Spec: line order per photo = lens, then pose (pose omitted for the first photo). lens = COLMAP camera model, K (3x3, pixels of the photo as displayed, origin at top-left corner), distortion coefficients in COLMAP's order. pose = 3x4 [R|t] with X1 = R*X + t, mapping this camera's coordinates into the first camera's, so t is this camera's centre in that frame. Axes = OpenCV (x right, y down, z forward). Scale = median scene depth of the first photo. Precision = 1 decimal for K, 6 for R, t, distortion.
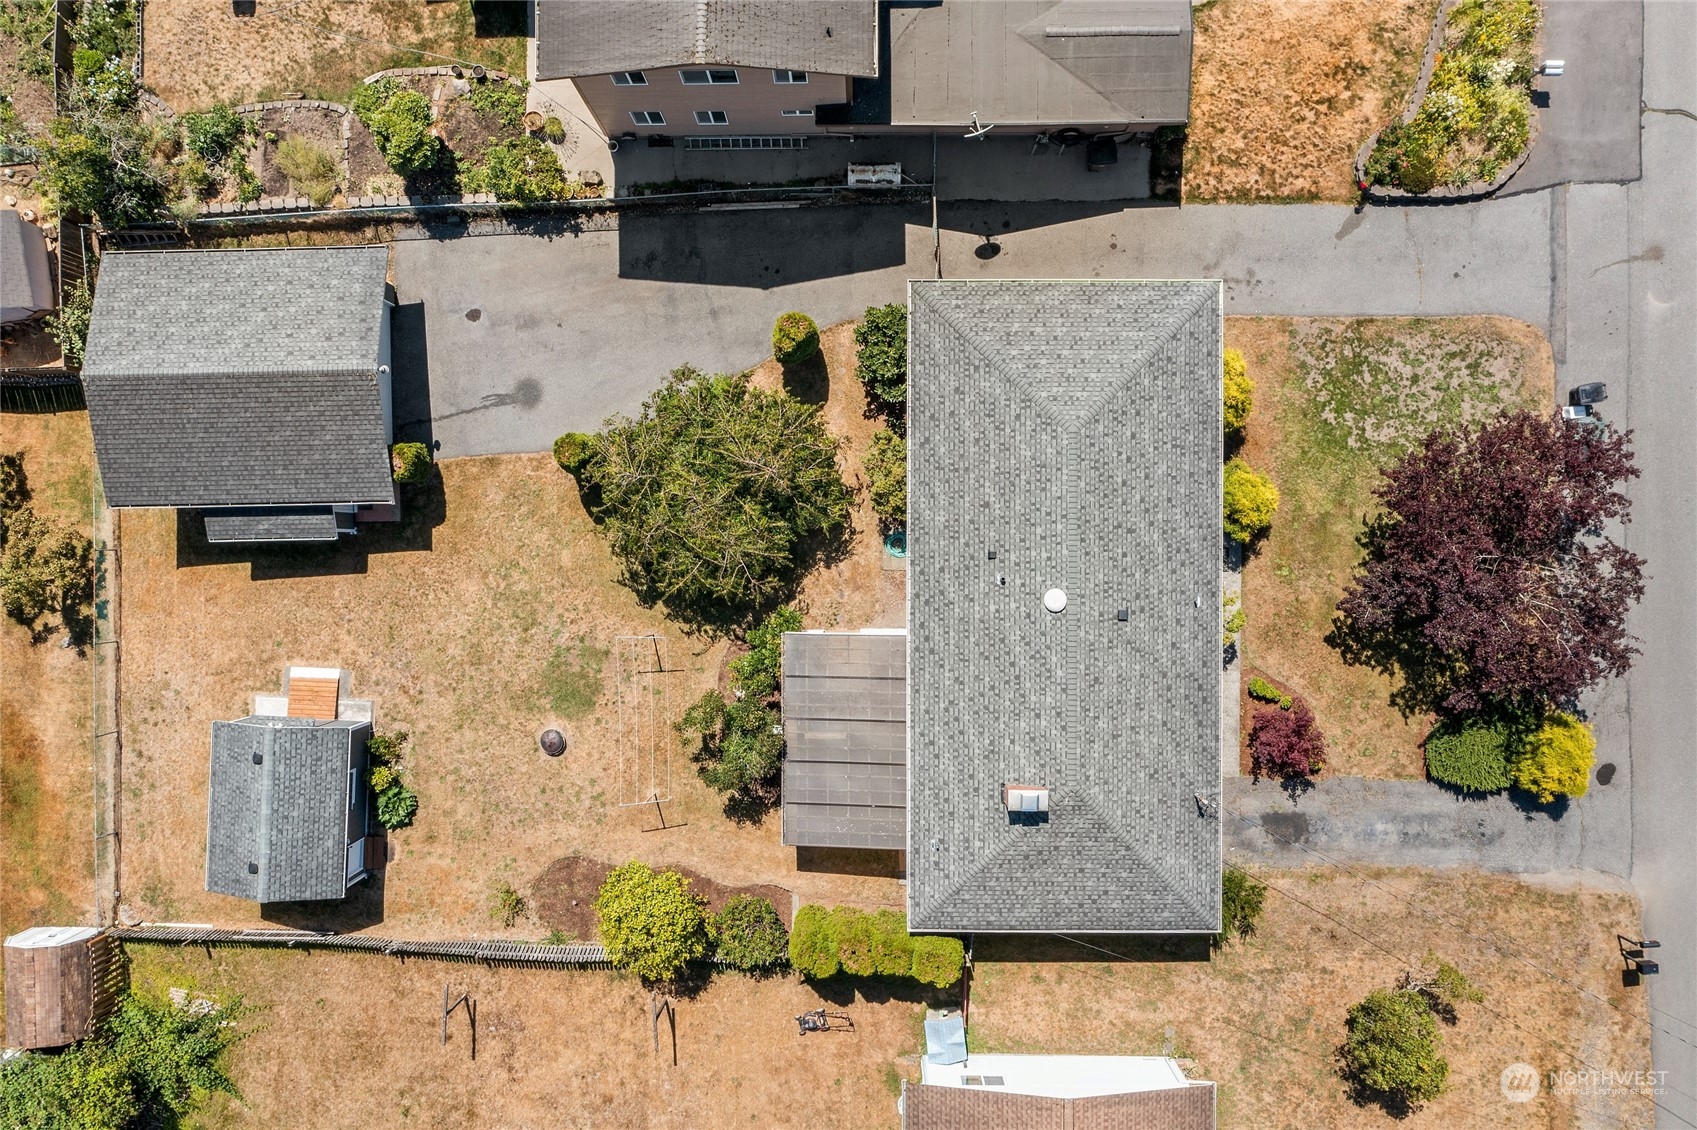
lens RADIAL K [[1338.0, 0, 848.5], [0, 1338.0, 565.0], [0, 0, 1]] dist [-0.016042, -0.004157]
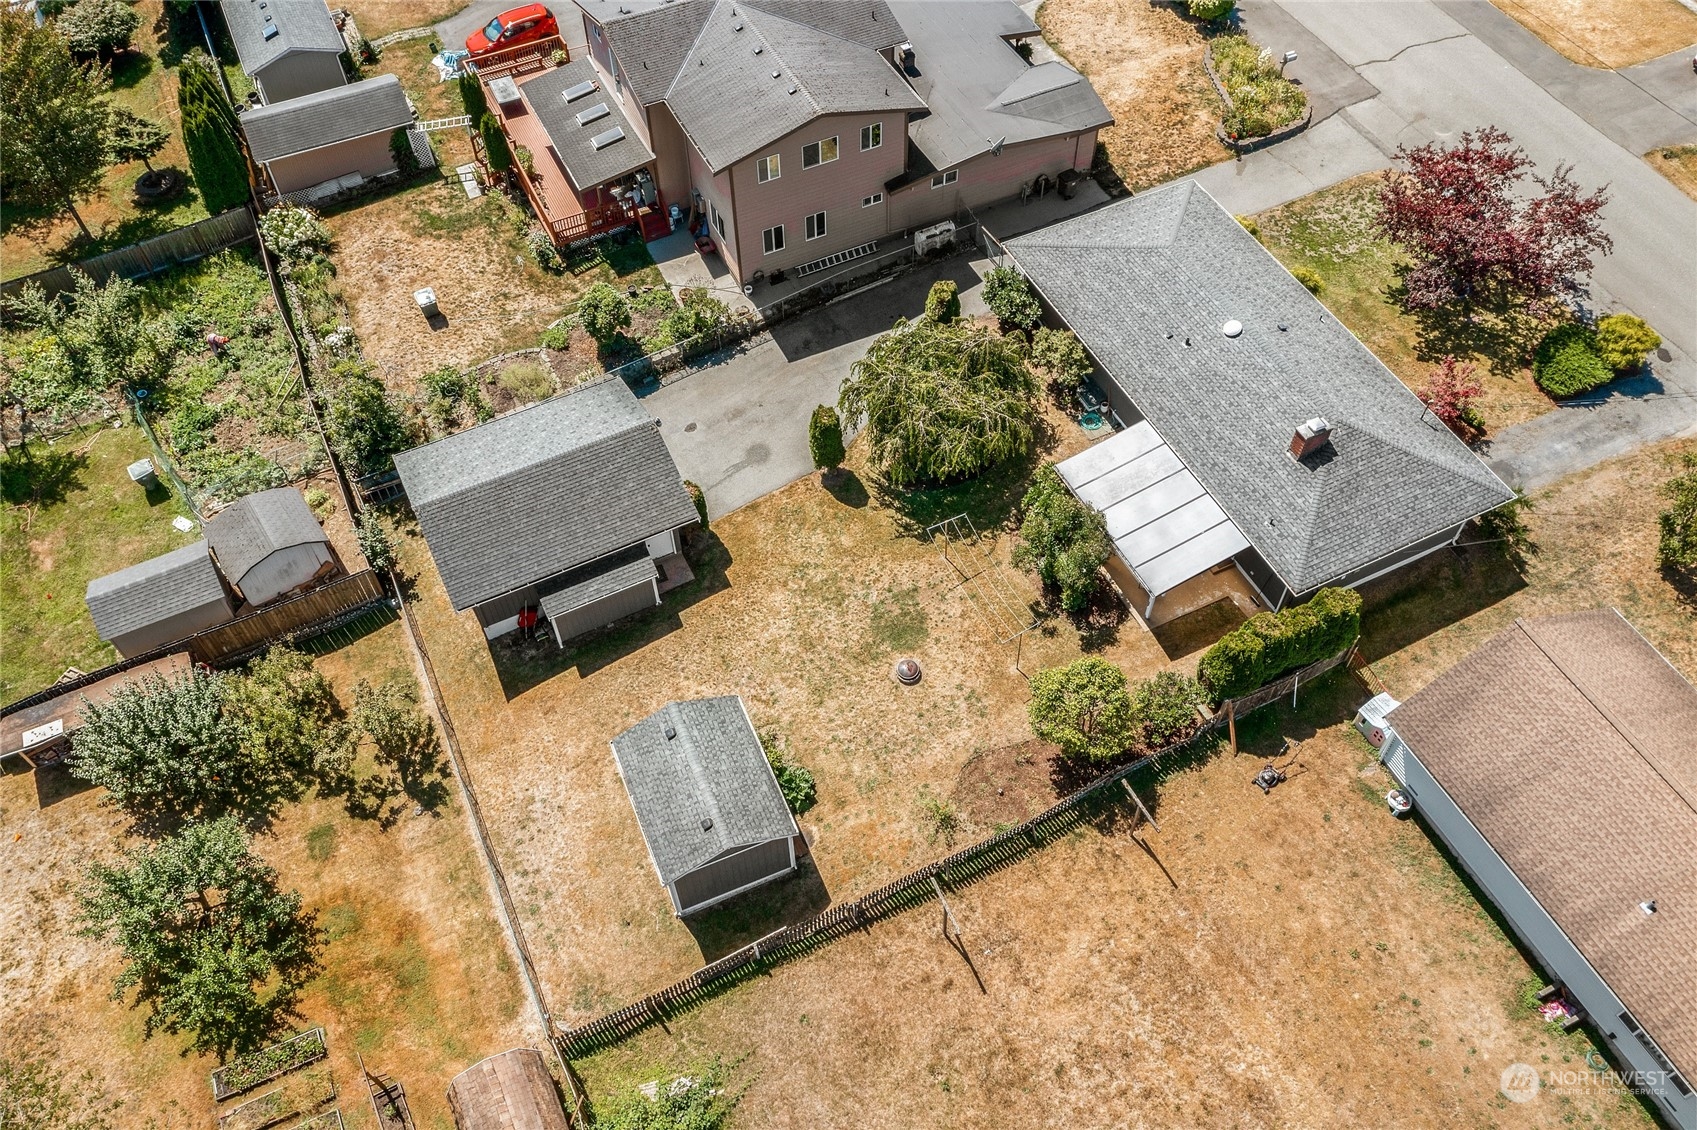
lens RADIAL K [[1338.0, 0, 848.5], [0, 1338.0, 565.0], [0, 0, 1]] dist [-0.016042, -0.004157]
pose [[0.900482, -0.351526, 0.256051, -0.510515], [0.434806, 0.715897, -0.546292, 0.636988], [0.008730, 0.603259, 0.797498, 0.101280]]
